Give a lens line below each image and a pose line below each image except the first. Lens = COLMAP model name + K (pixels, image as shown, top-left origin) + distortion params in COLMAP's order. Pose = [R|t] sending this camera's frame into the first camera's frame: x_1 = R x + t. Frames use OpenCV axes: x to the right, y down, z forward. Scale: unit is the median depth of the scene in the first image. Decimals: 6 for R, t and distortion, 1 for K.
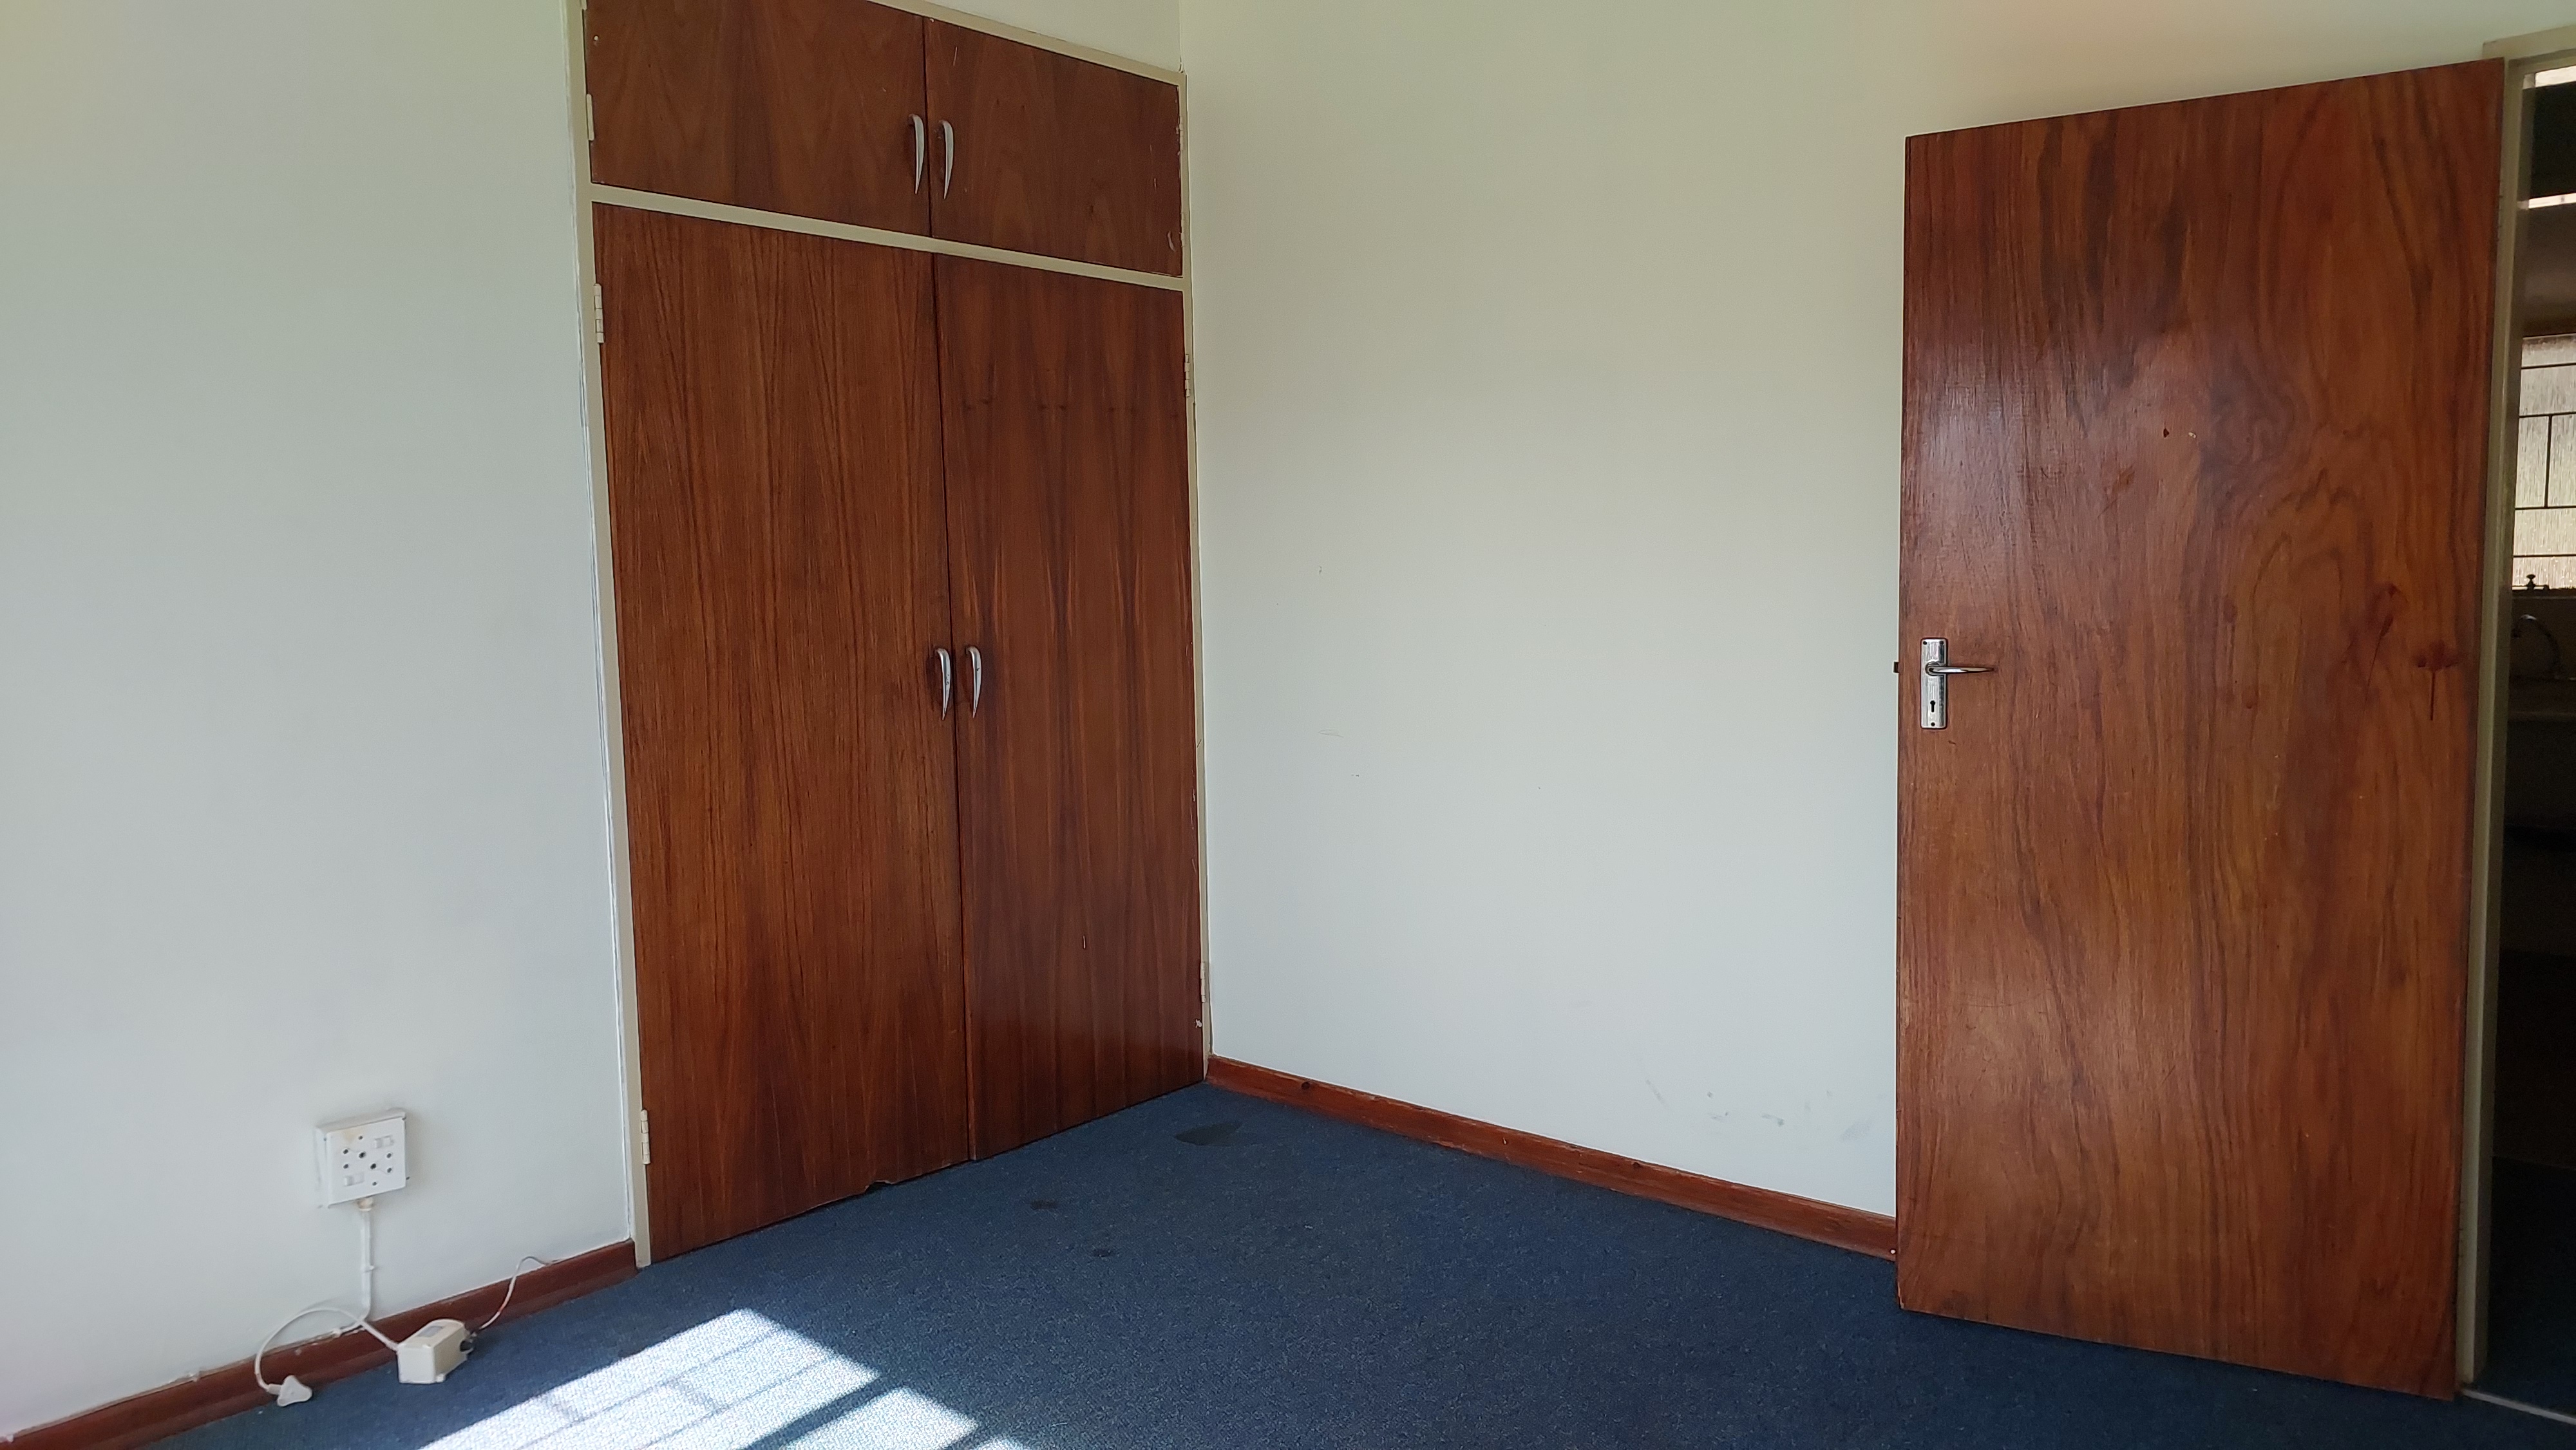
lens RADIAL K [[1733.0, 0, 1288.9], [0, 1733.0, 738.0], [0, 0, 1]] dist [0.030892, 0.000574]
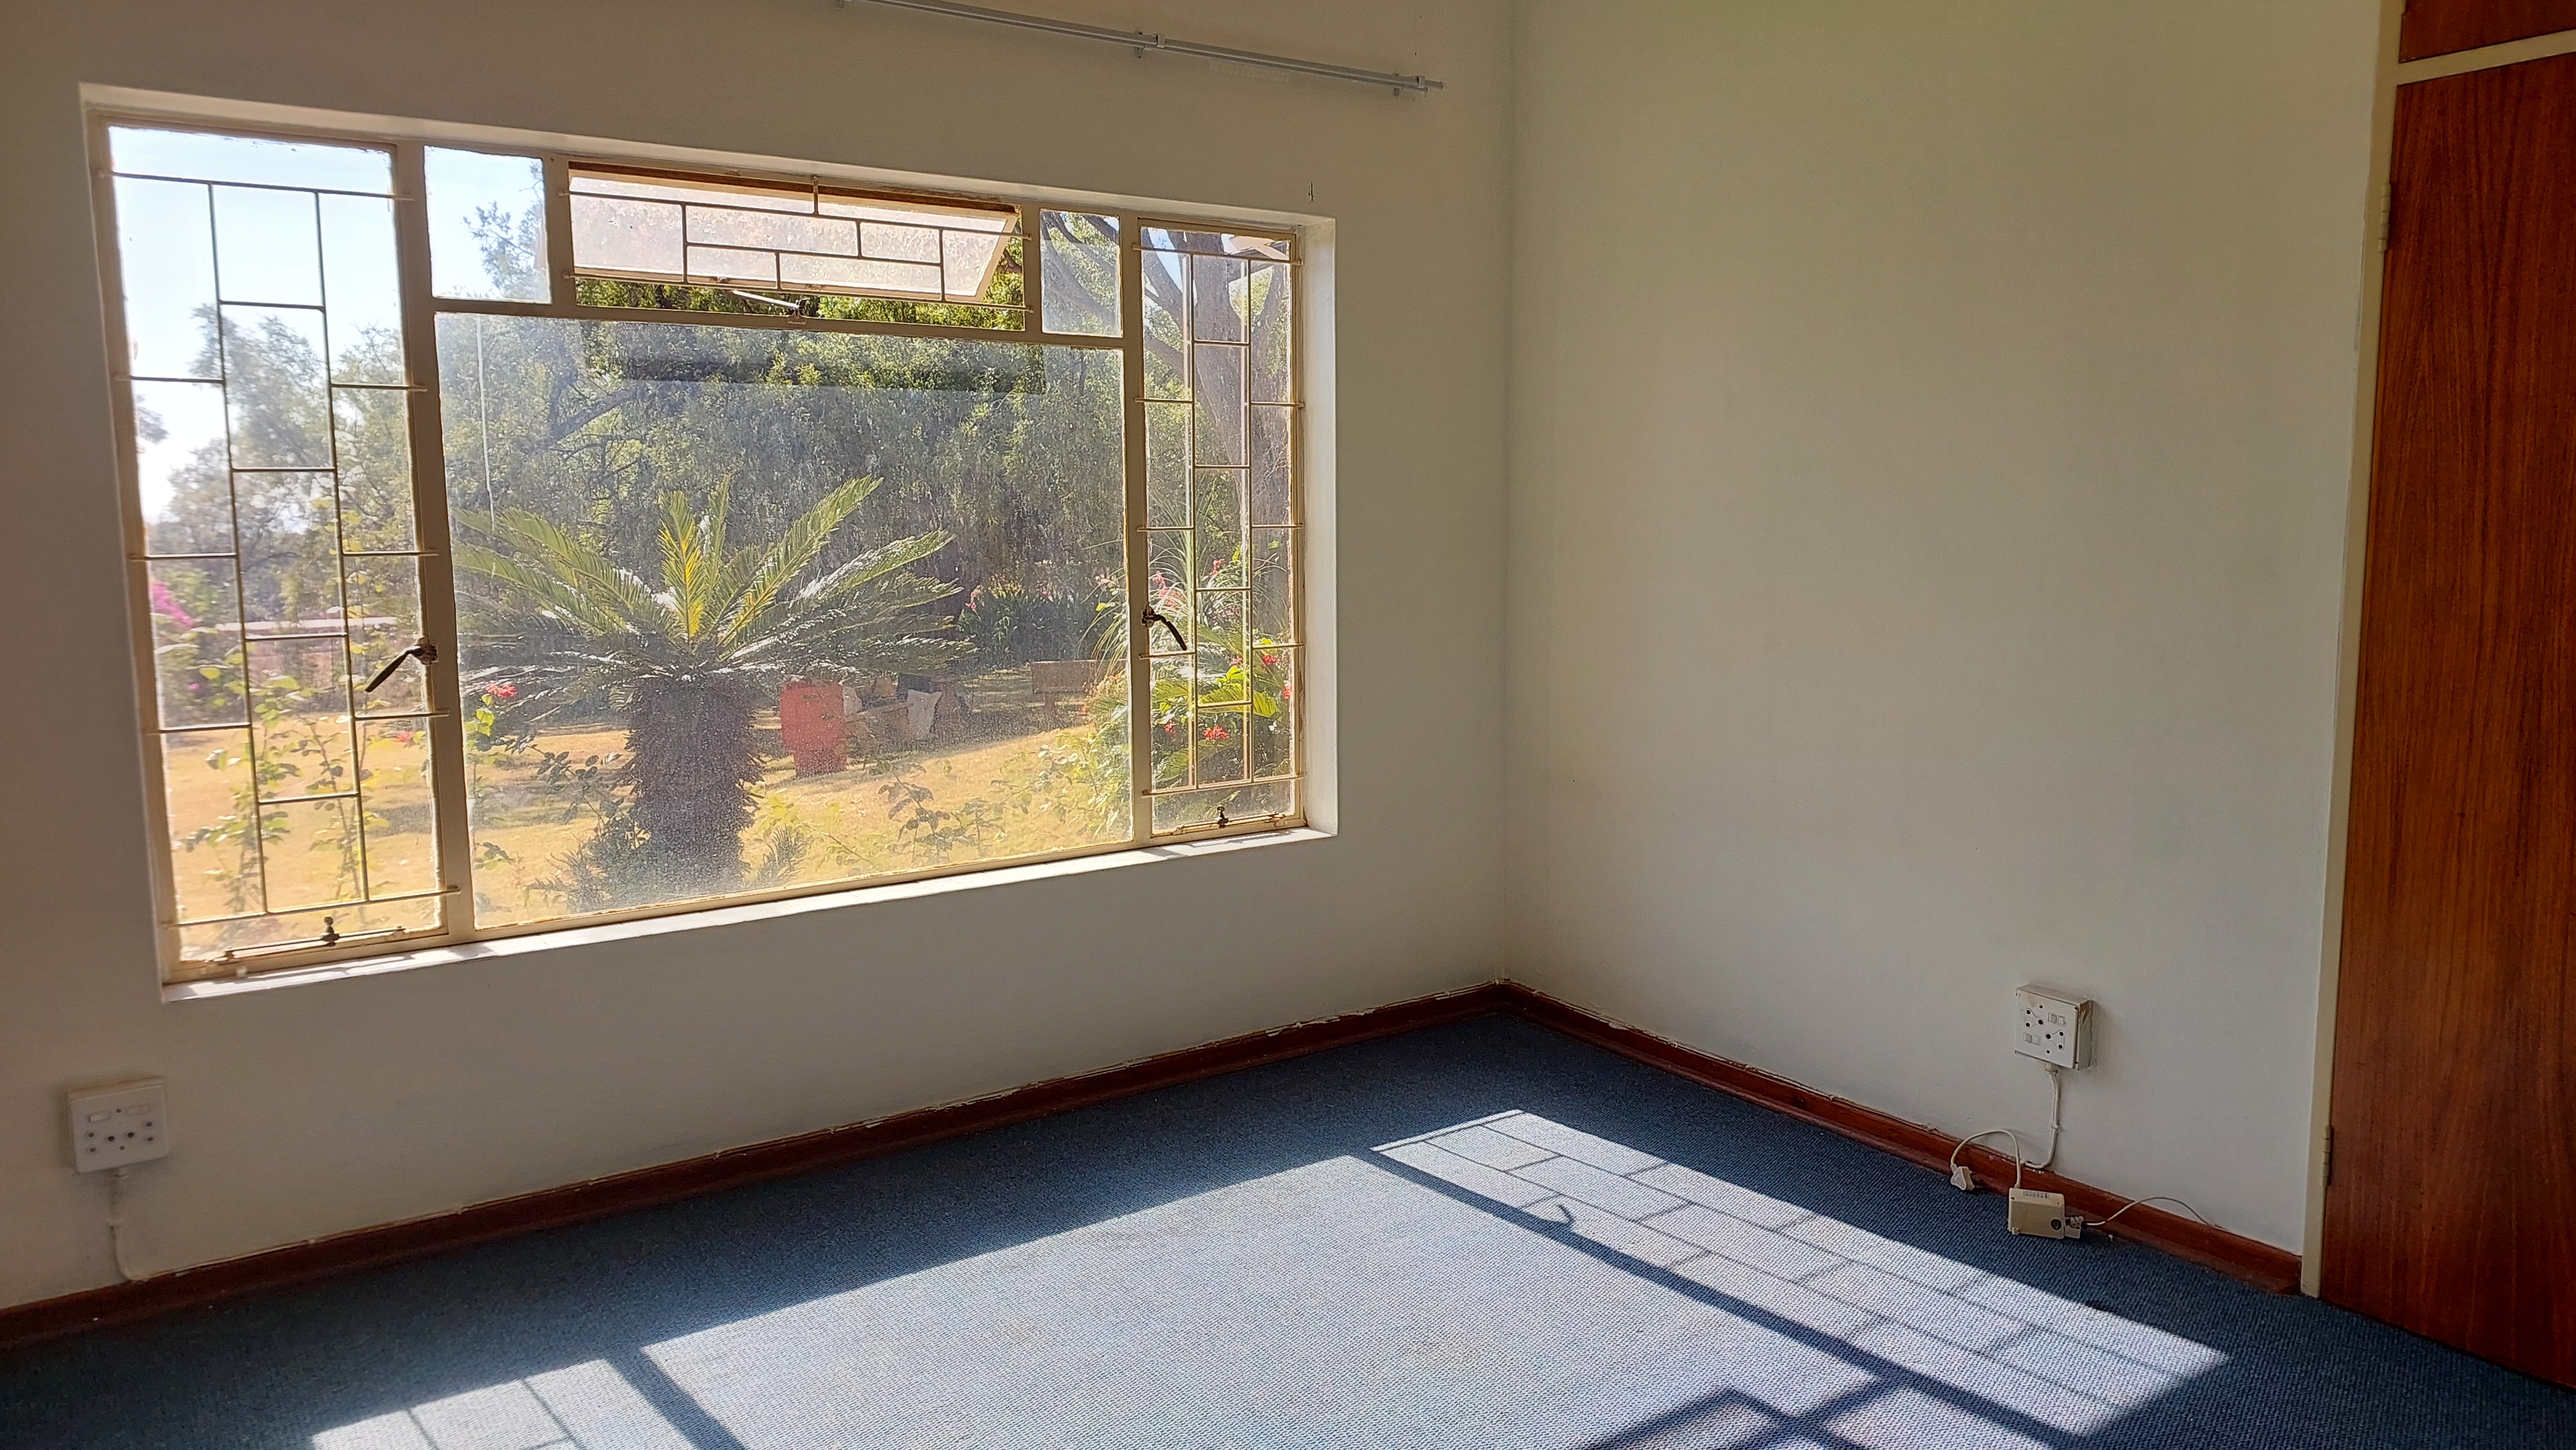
lens RADIAL K [[1816.4, 0, 1296.1], [0, 1816.4, 713.5], [0, 0, 1]] dist [0.010764, -0.007210]
pose [[-0.247166, 0.143866, -0.958234, 0.613185], [-0.079744, 0.982542, 0.168085, -0.105369], [0.965686, 0.117958, -0.231378, 0.686751]]
